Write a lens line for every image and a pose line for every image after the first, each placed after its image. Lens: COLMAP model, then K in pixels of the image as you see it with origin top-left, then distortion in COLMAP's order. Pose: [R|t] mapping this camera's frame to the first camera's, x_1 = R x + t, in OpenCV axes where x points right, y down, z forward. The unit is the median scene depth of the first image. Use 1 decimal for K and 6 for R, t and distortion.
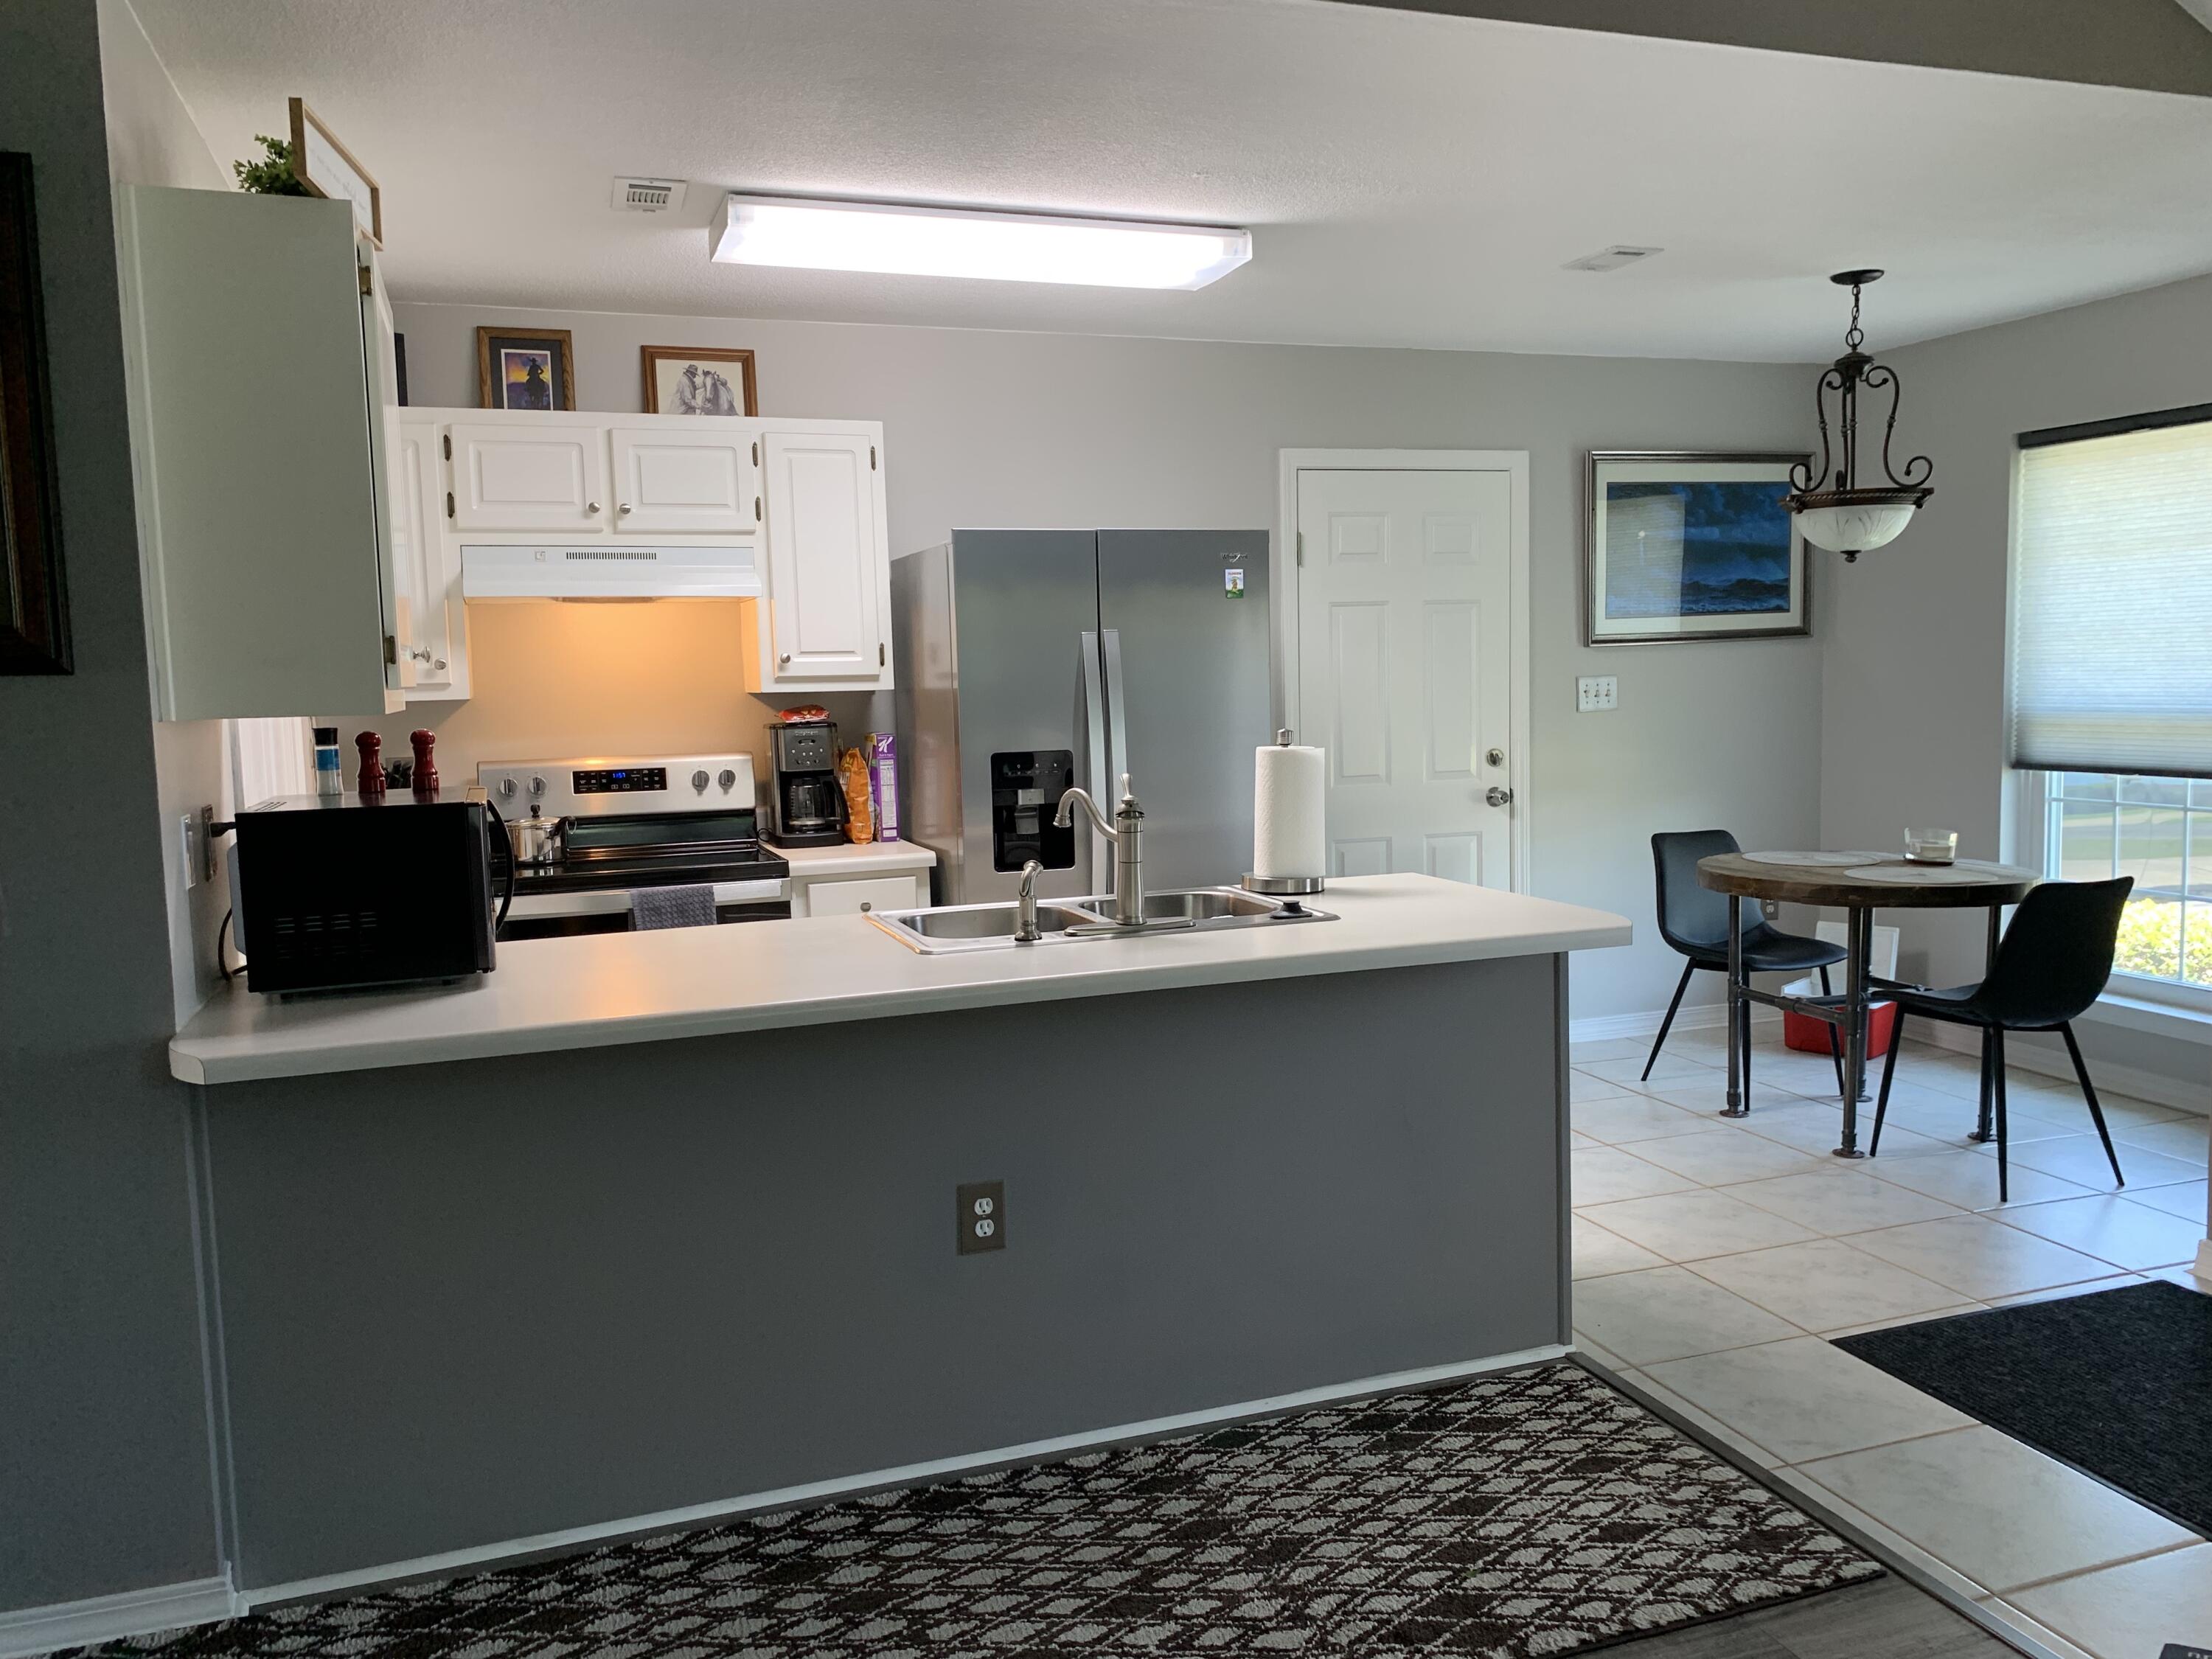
lens RADIAL K [[1706.1, 0, 1106.0], [0, 1706.1, 829.5], [0, 0, 1]] dist [-0.000336, 0.006572]
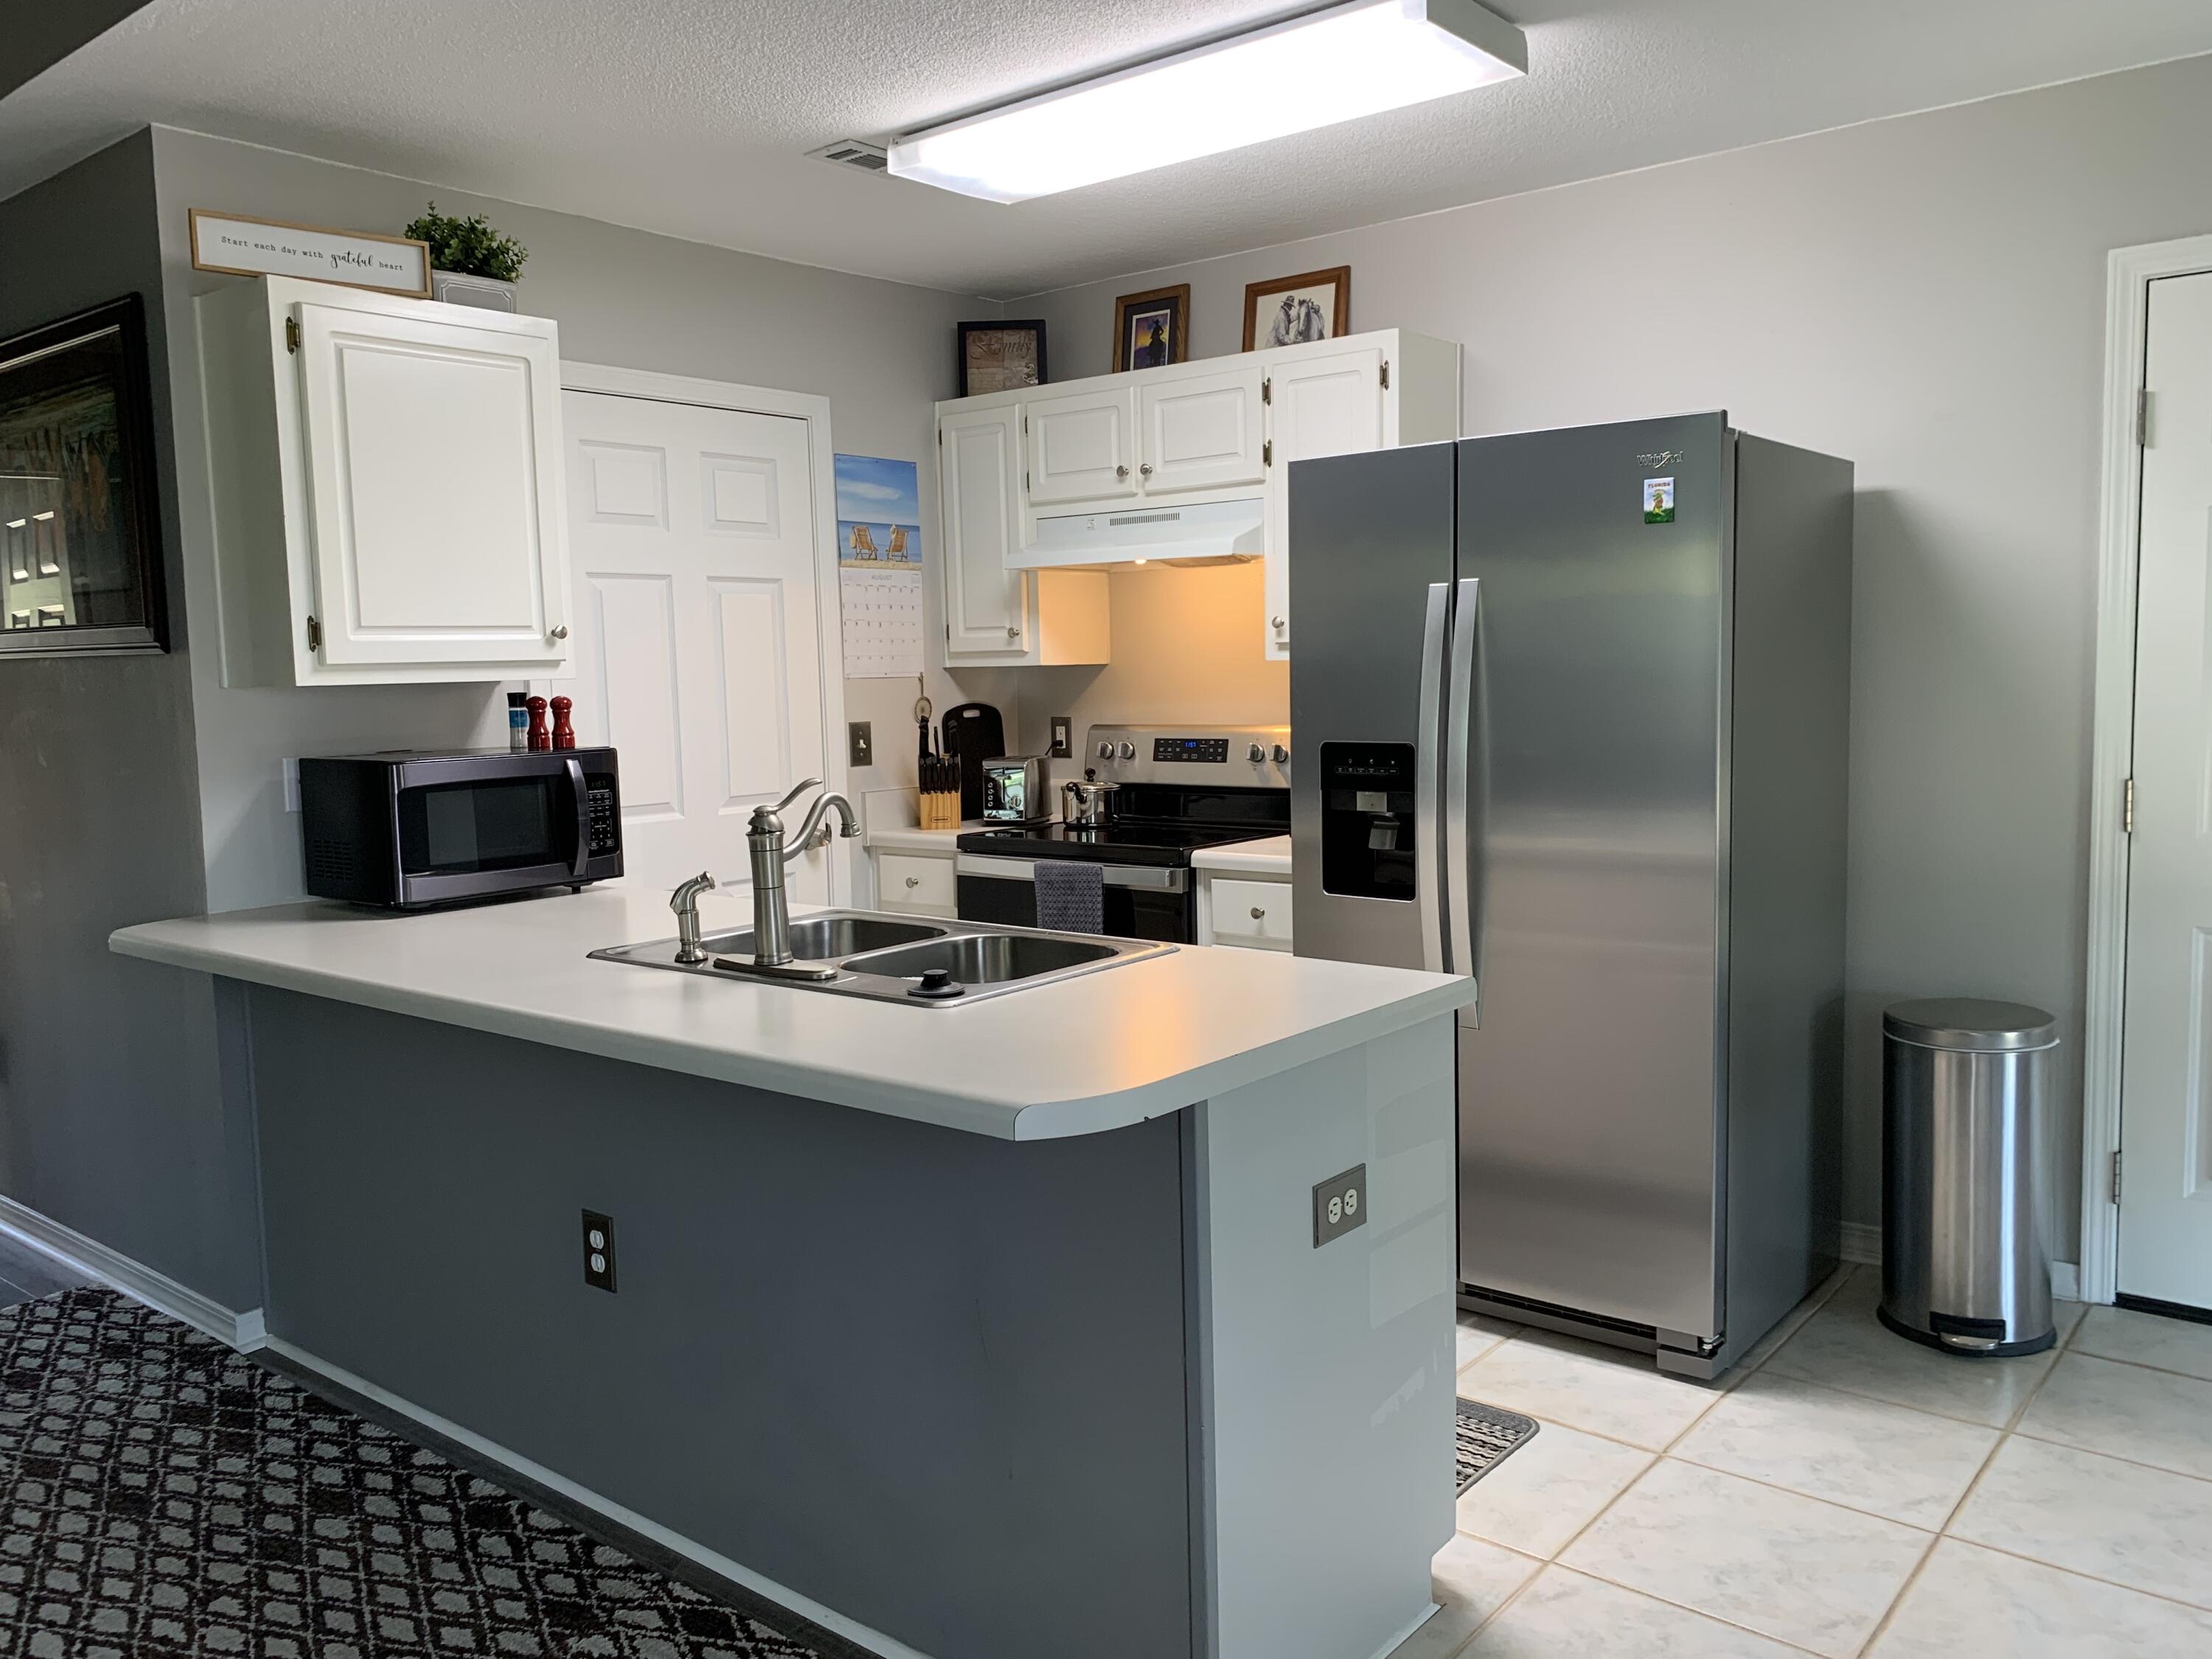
lens RADIAL K [[1671.3, 0, 1108.1], [0, 1671.3, 840.6], [0, 0, 1]] dist [0.005639, 0.000199]
pose [[0.518760, 0.102931, -0.848701, 0.836929], [-0.065166, 0.994598, 0.080793, -0.085915], [0.852433, 0.013394, 0.522665, 0.781970]]
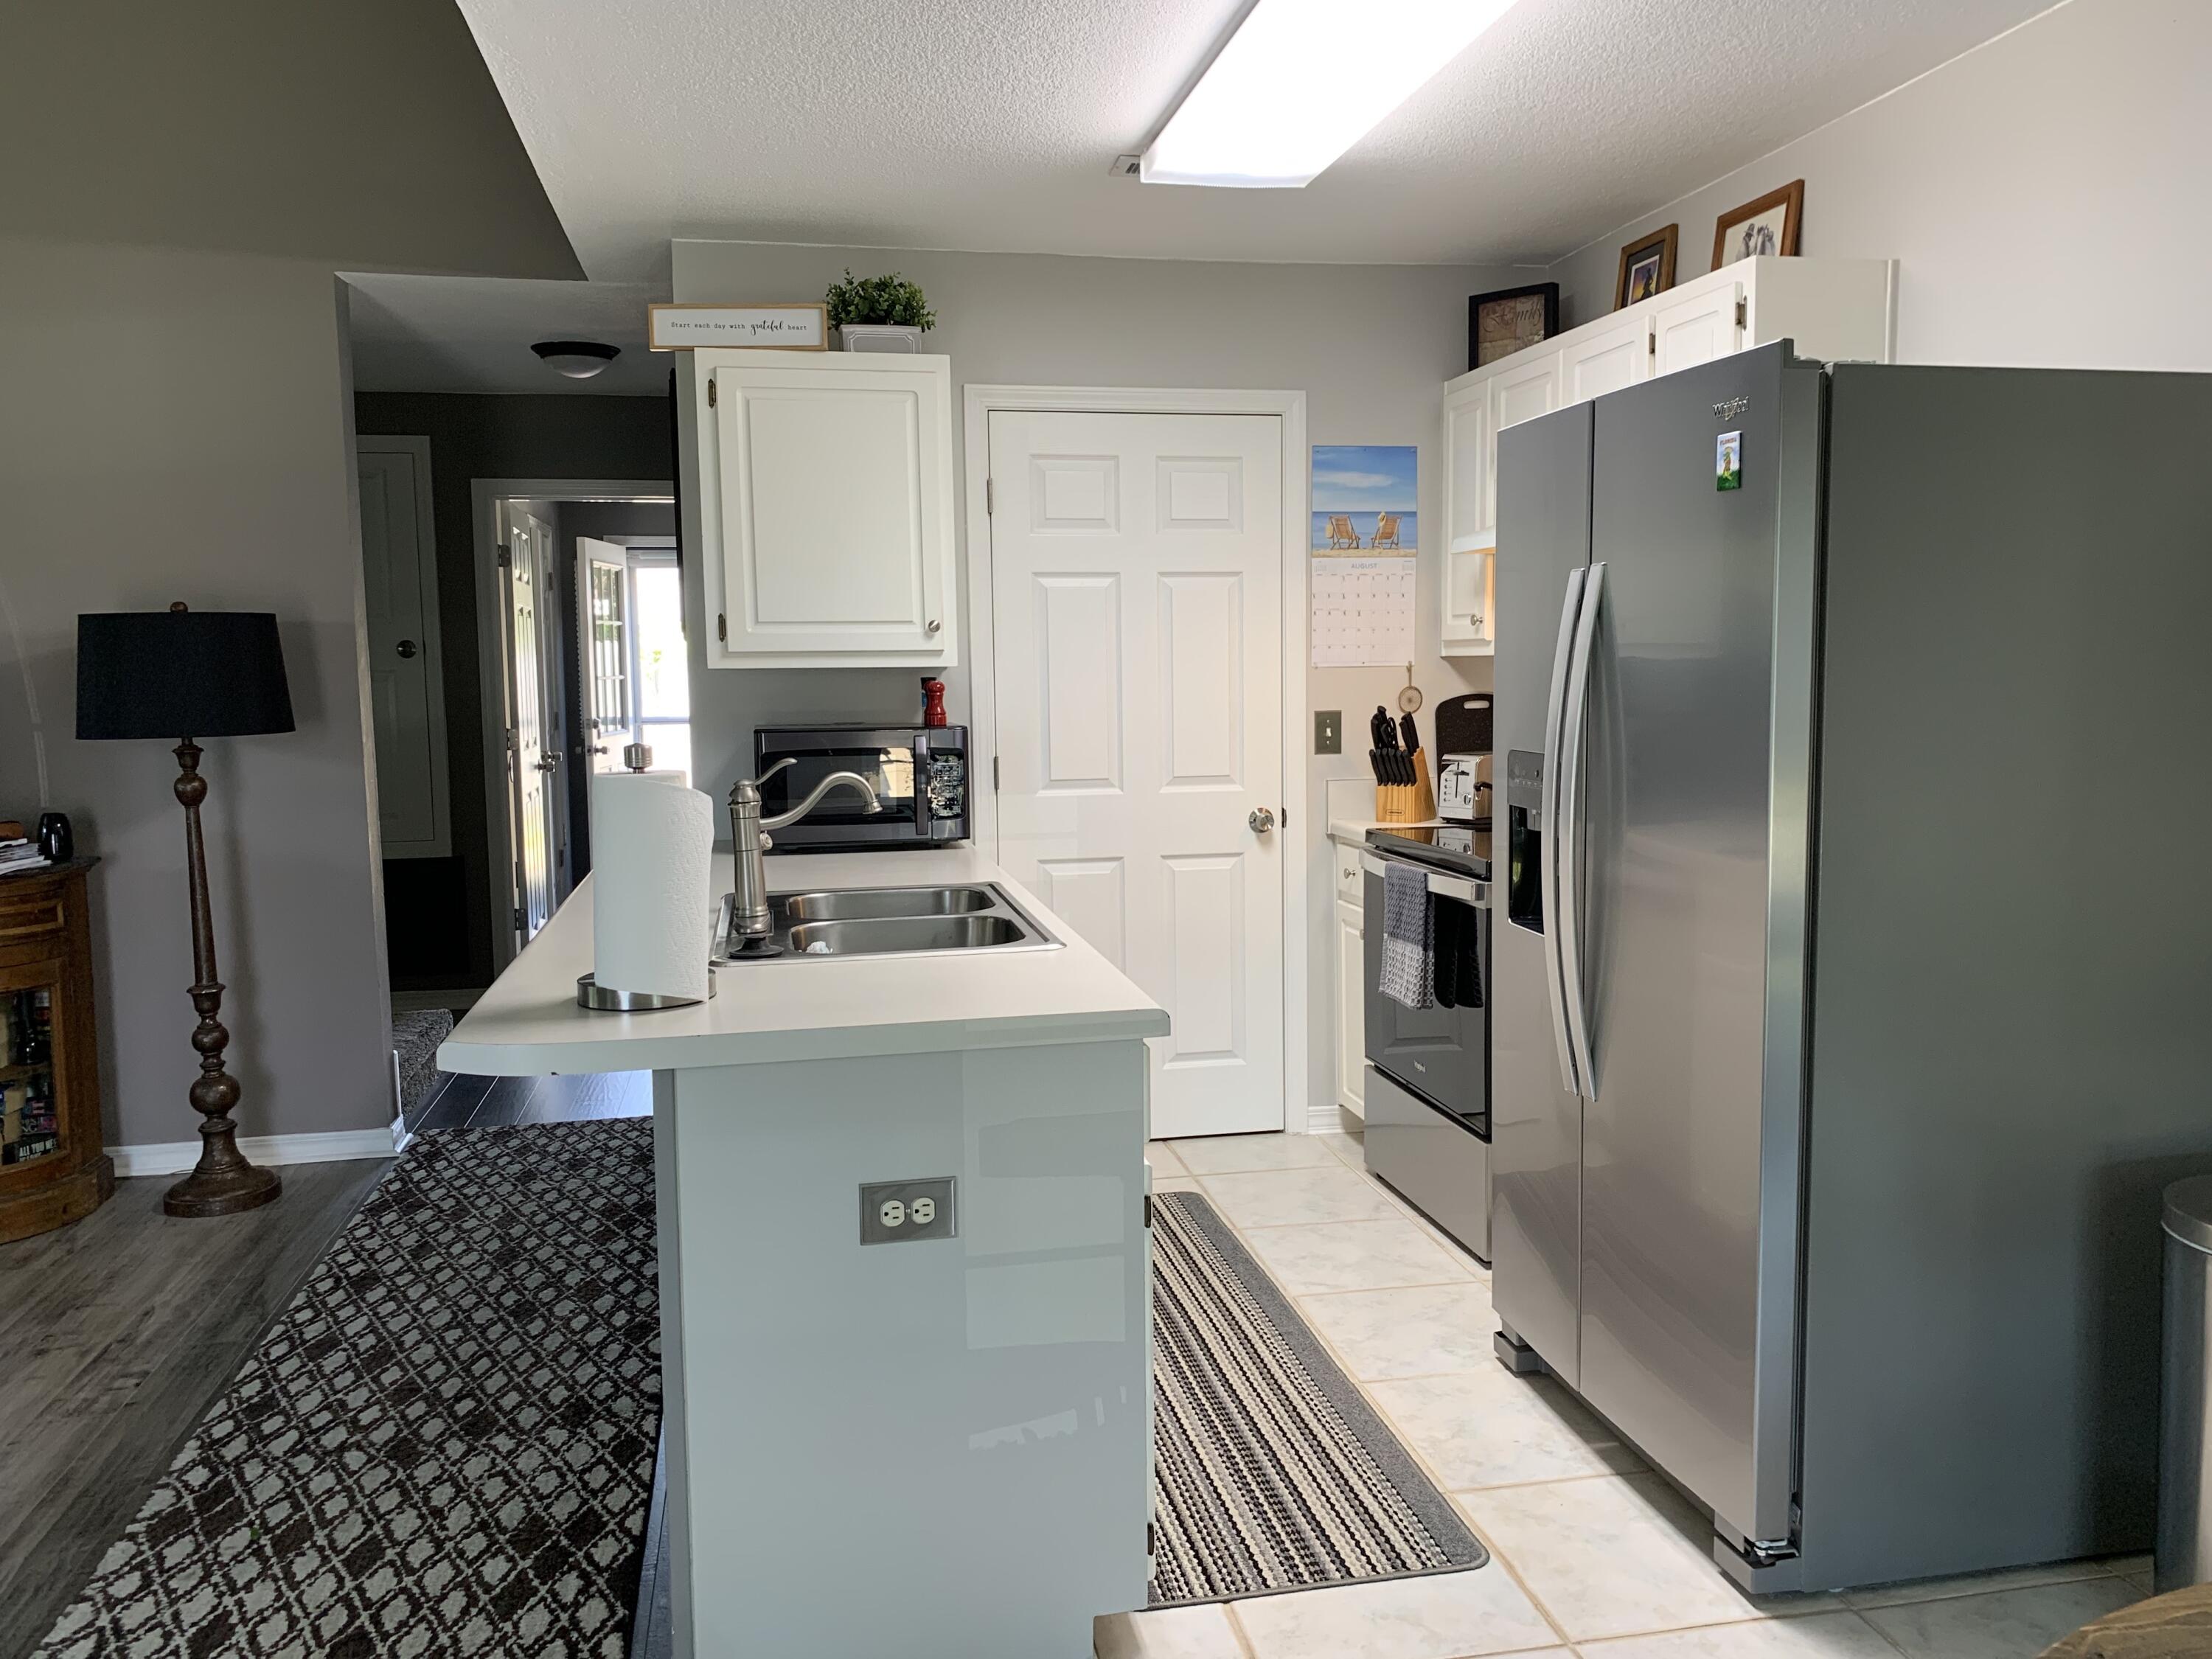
lens RADIAL K [[1670.1, 0, 1132.7], [0, 1670.1, 833.4], [0, 0, 1]] dist [0.007652, -0.002196]
pose [[-0.130231, 0.128264, -0.983152, 0.970750], [-0.071609, 0.987791, 0.138354, -0.146524], [0.988894, 0.088421, -0.119456, 1.432401]]
